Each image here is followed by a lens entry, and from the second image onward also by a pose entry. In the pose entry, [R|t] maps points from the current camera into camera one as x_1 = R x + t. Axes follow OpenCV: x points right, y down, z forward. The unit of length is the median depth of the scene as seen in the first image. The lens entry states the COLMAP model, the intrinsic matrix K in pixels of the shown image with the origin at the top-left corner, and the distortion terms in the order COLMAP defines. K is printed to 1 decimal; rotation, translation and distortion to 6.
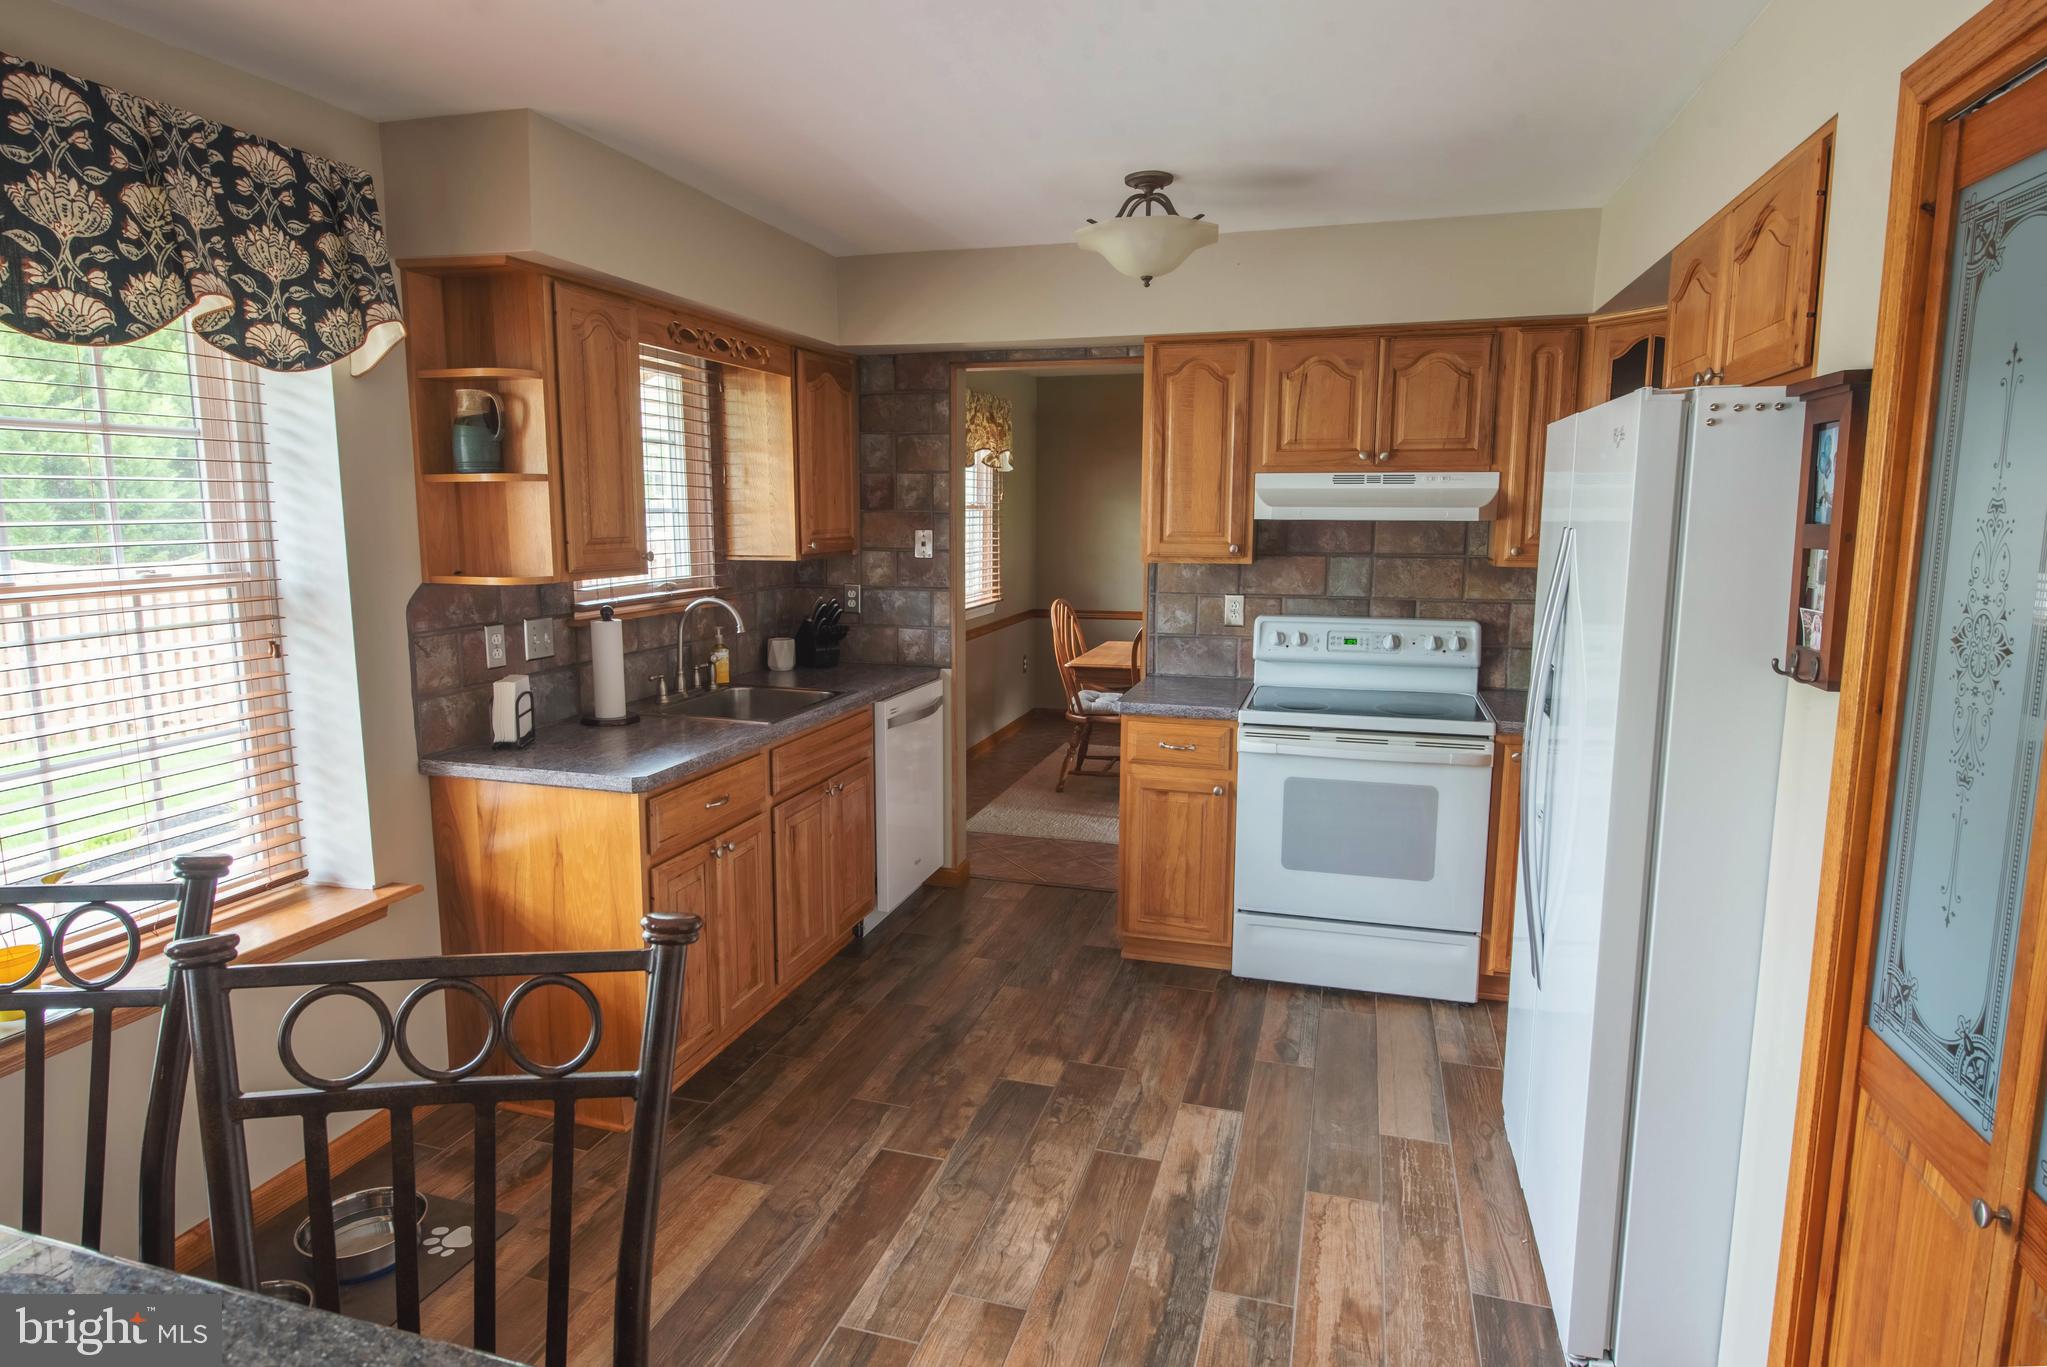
lens RADIAL K [[1160.8, 0, 1015.2], [0, 1160.8, 671.0], [0, 0, 1]] dist [0.001749, -0.004286]
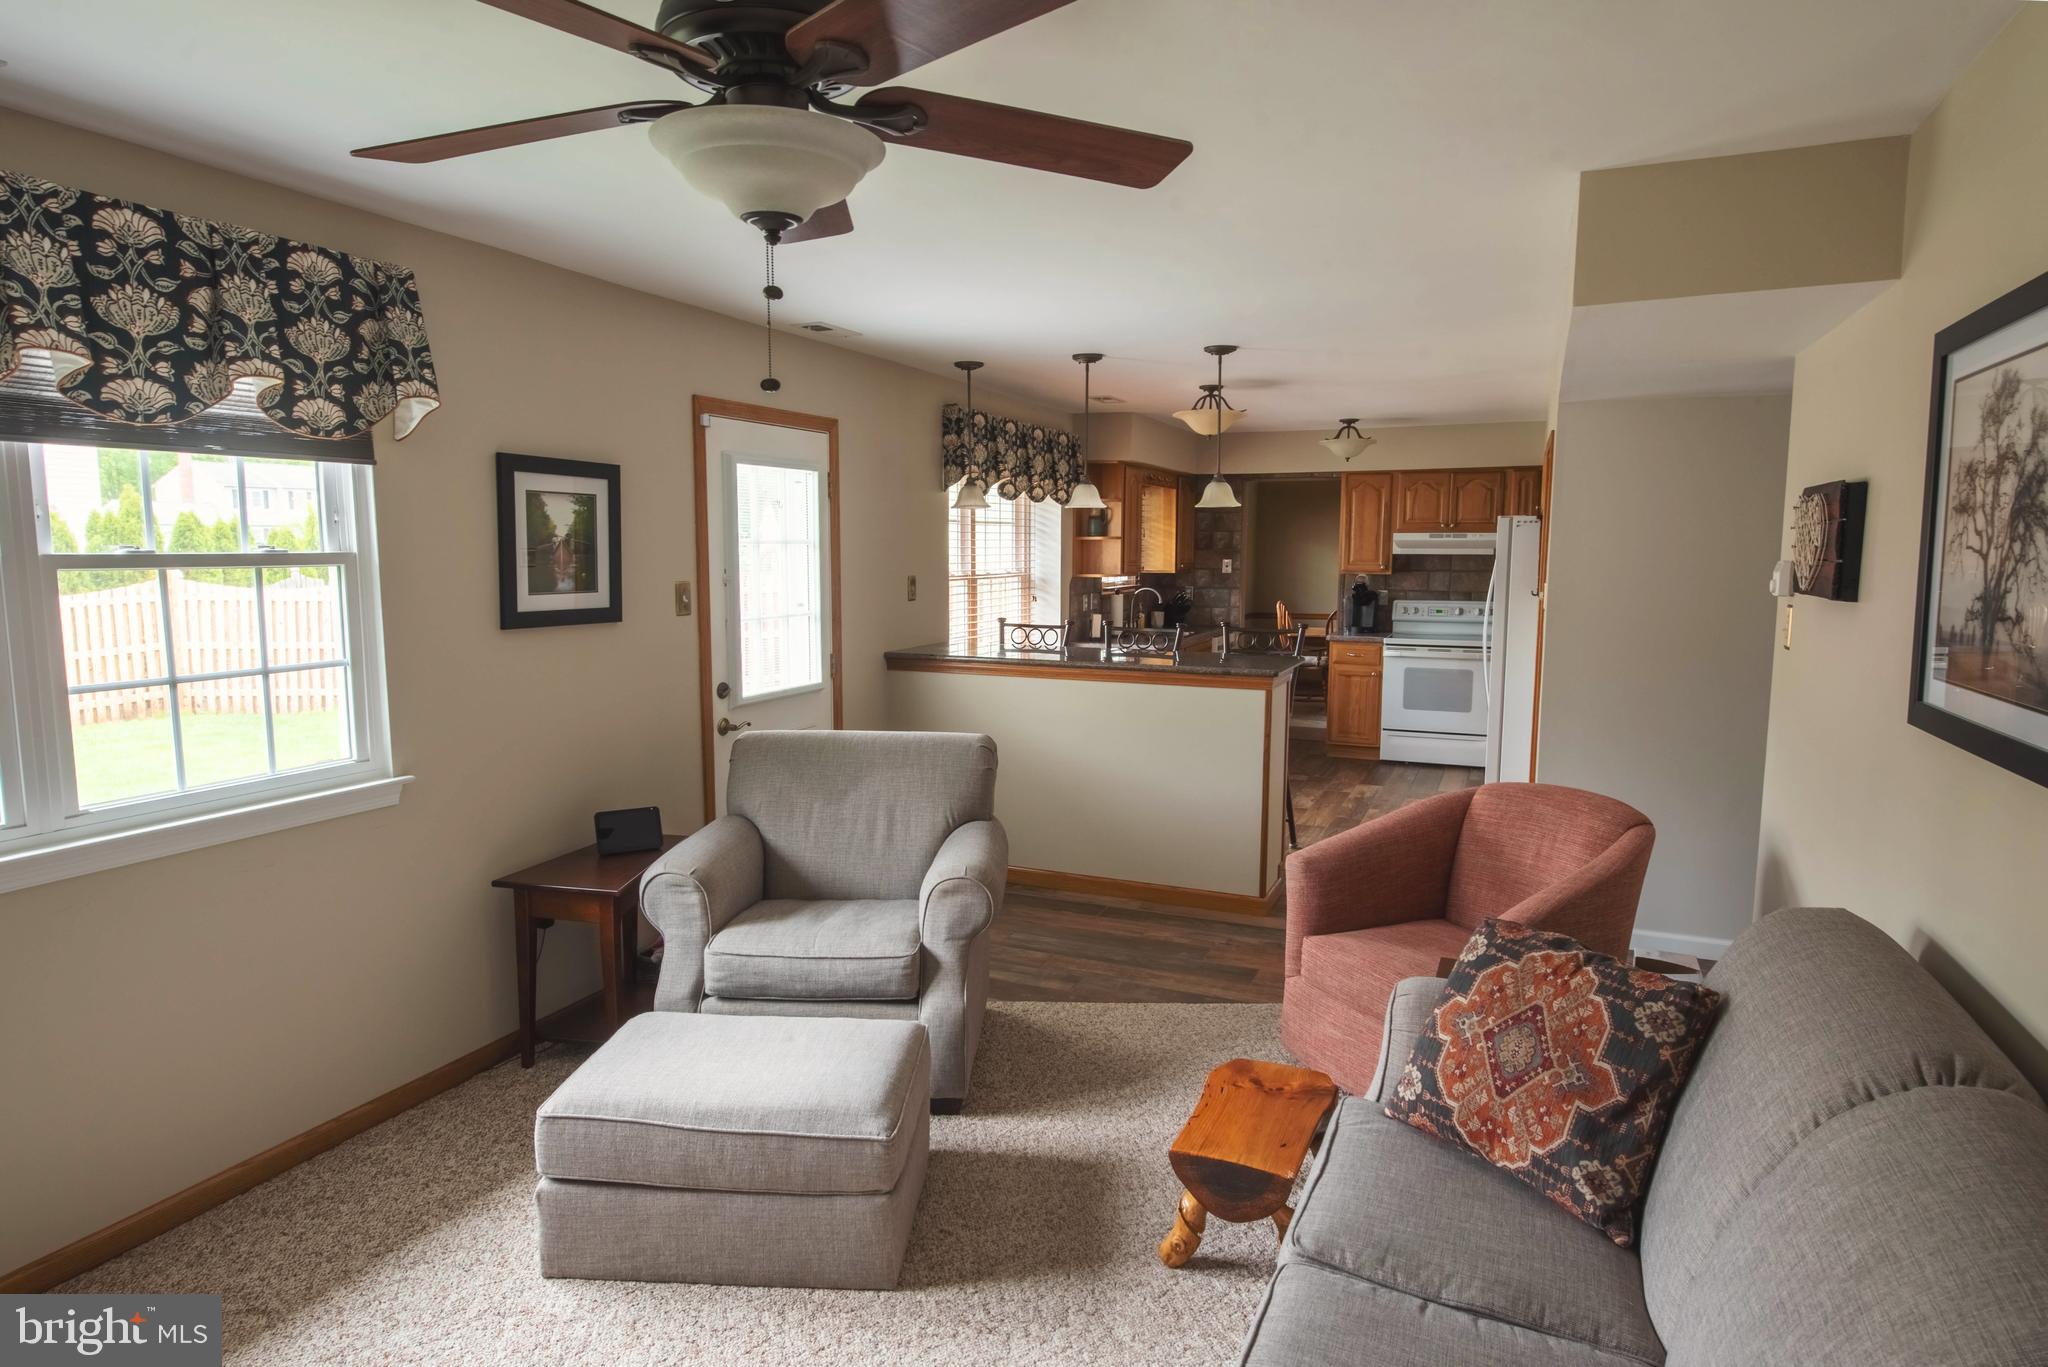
lens RADIAL K [[1161.4, 0, 1027.6], [0, 1161.4, 682.8], [0, 0, 1]] dist [0.001749, -0.004286]
pose [[0.992853, 0.013690, -0.118560, -0.226213], [-0.016361, 0.999633, -0.021582, 0.180610], [0.118221, 0.023367, 0.992712, -1.321339]]
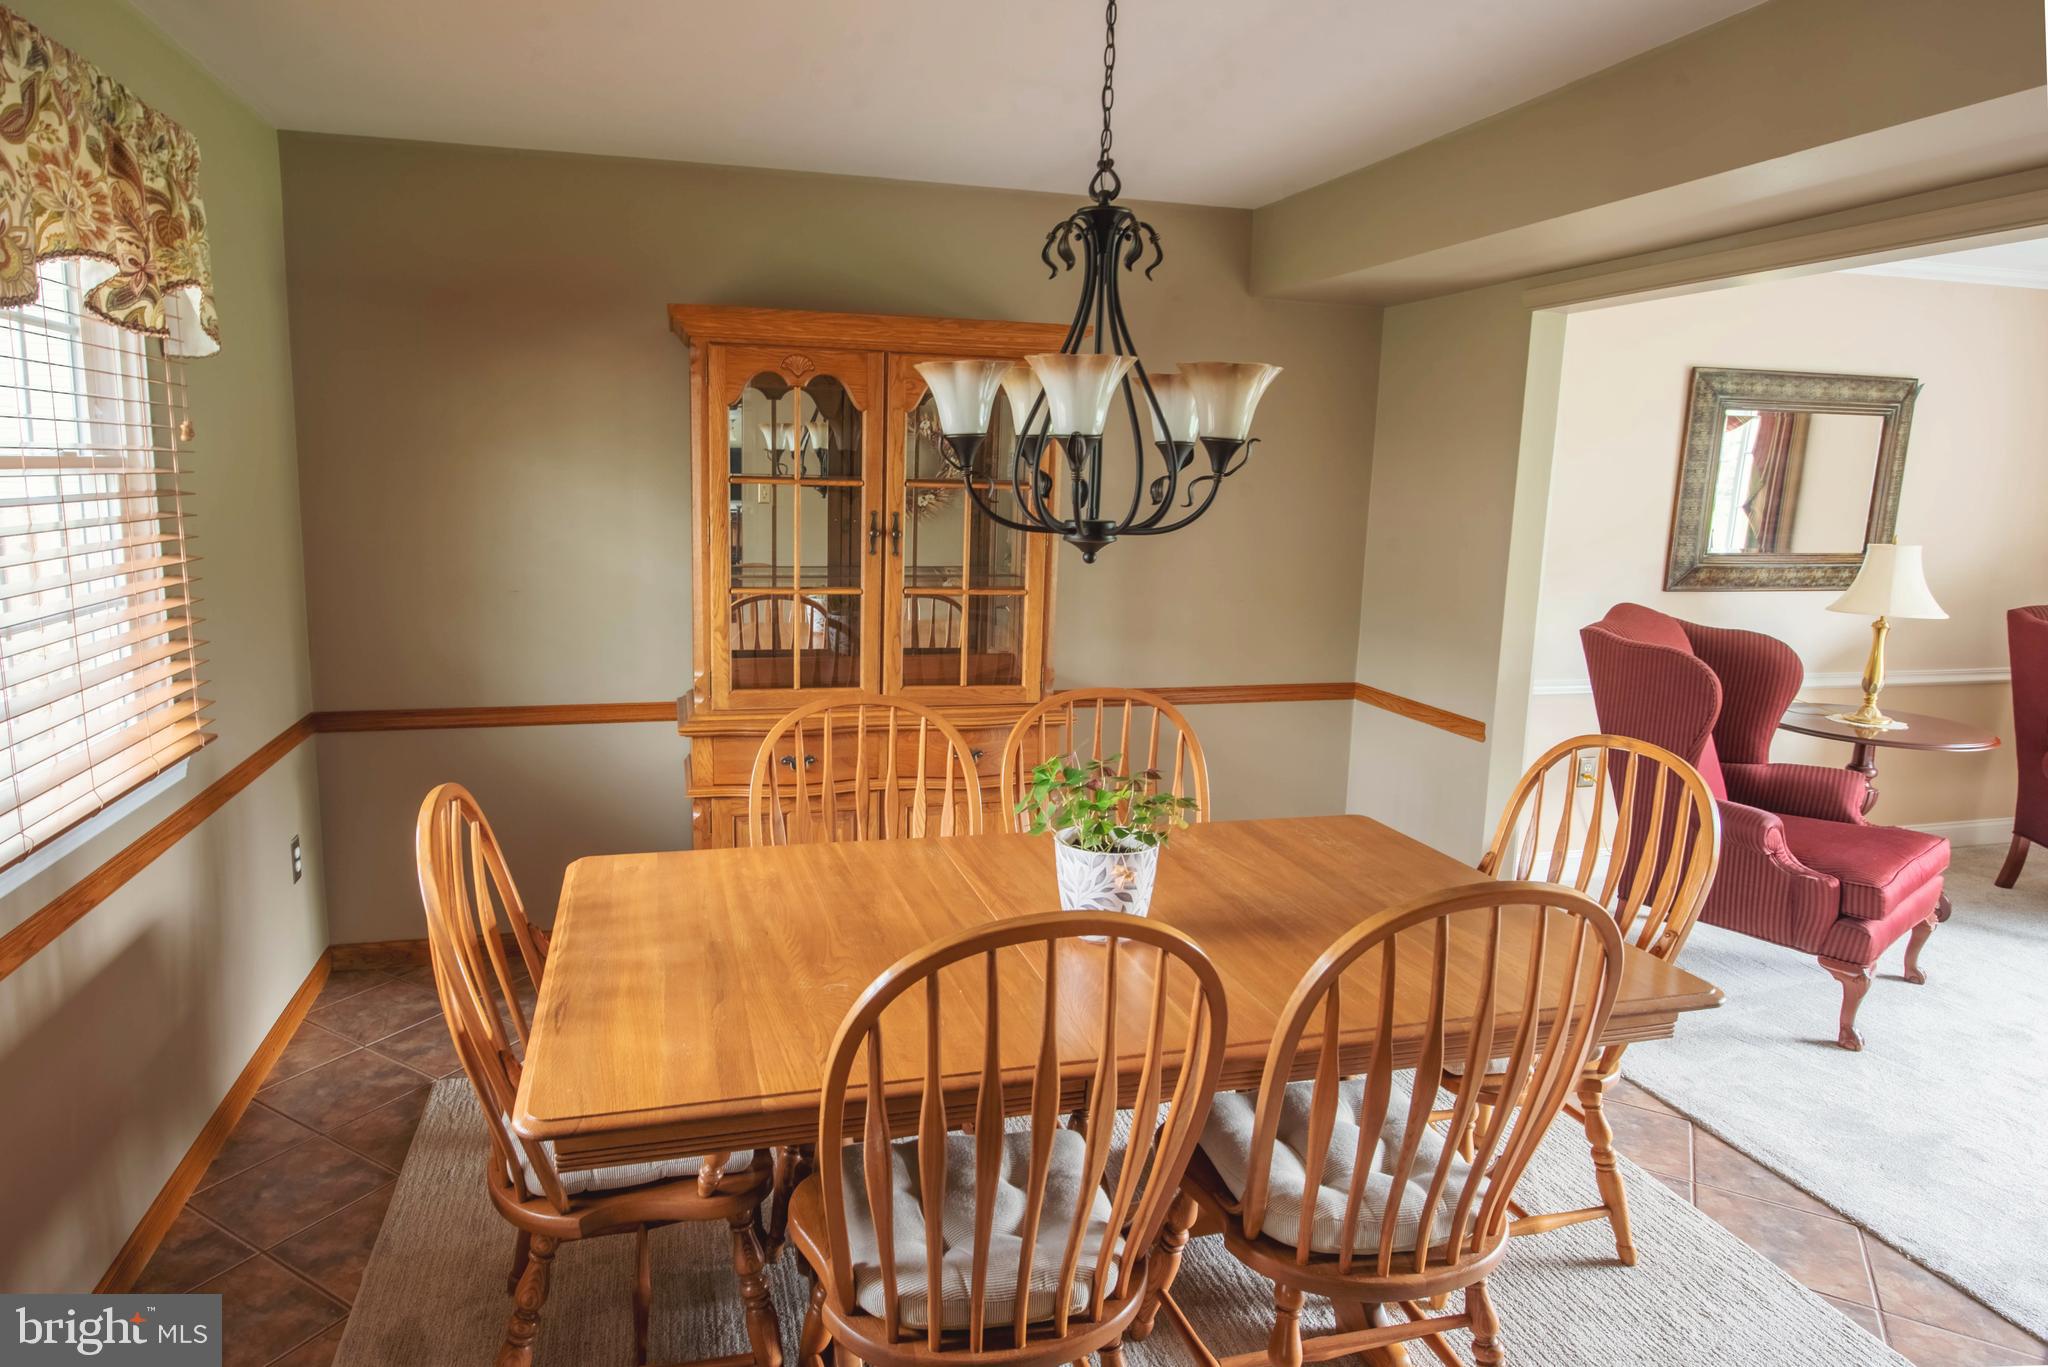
lens RADIAL K [[1161.4, 0, 974.2], [0, 1161.4, 642.4], [0, 0, 1]] dist [0.001749, -0.004286]
pose [[0.853851, -0.058422, 0.517229, 0.010465], [0.053576, 0.998268, 0.024313, -0.171521], [-0.517754, 0.006951, 0.855502, 1.194457]]
